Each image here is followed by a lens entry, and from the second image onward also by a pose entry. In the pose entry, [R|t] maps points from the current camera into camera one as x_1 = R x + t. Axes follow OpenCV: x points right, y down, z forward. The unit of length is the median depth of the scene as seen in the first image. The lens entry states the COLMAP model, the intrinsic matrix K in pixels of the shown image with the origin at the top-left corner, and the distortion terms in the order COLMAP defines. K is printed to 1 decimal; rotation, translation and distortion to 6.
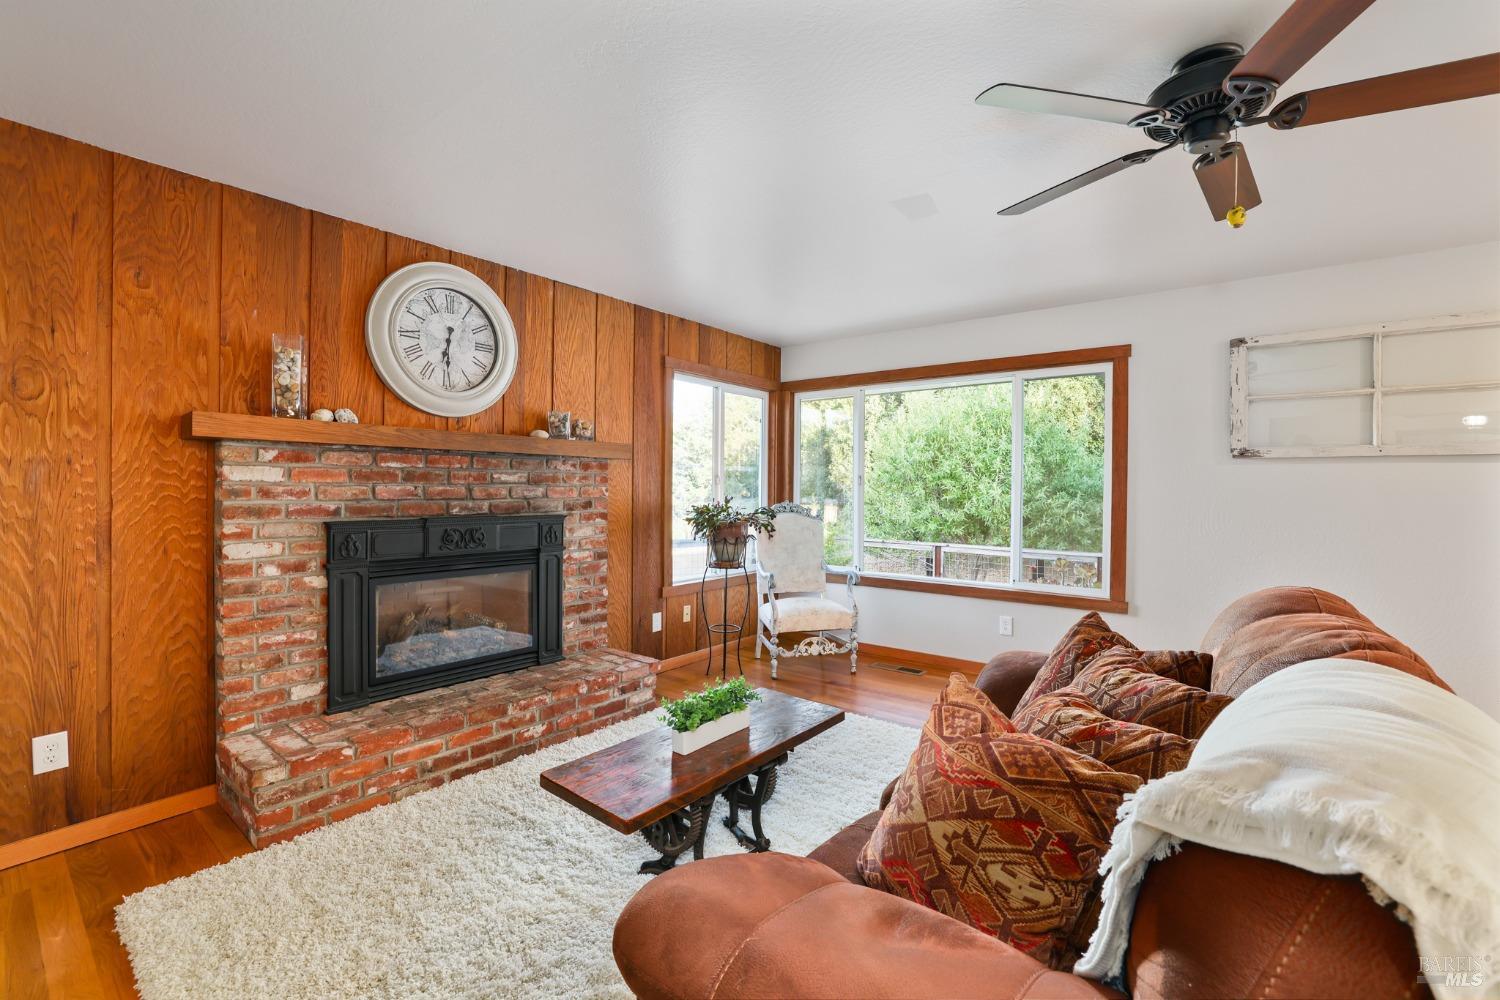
lens RADIAL K [[647.1, 0, 739.0], [0, 647.1, 491.6], [0, 0, 1]] dist [-0.038799, 0.011722]
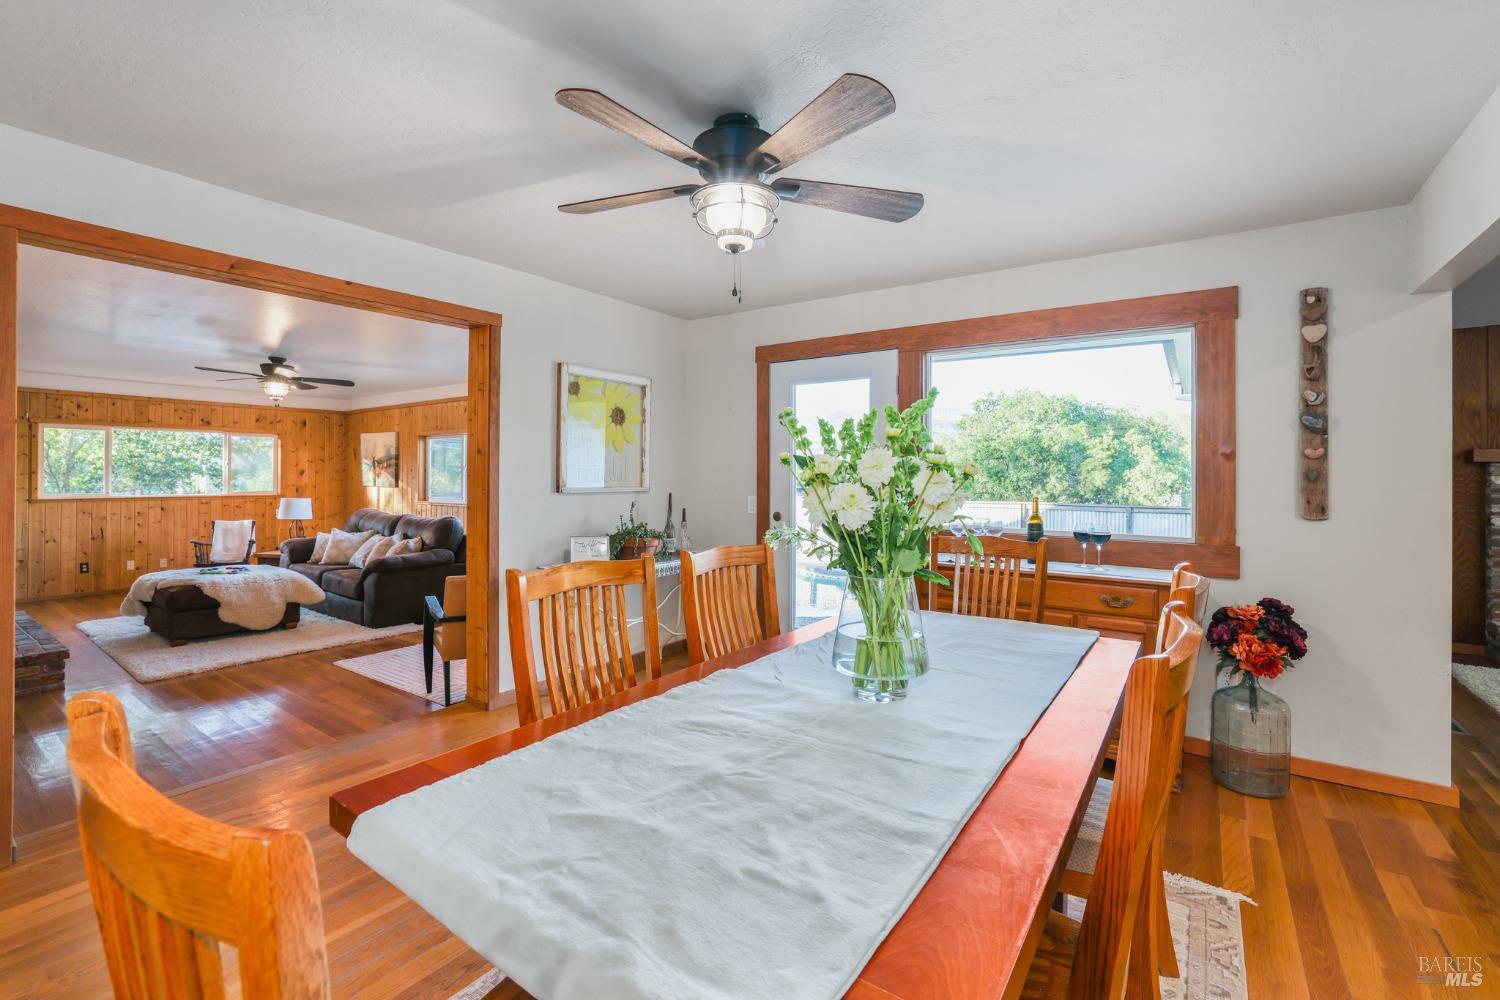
lens RADIAL K [[647.1, 0, 748.2], [0, 647.1, 472.0], [0, 0, 1]] dist [-0.038799, 0.011722]
pose [[0.058862, -0.013955, -0.998169, 0.725997], [-0.013448, 0.999800, -0.014771, 0.003484], [0.998176, 0.014293, 0.058662, -1.041838]]
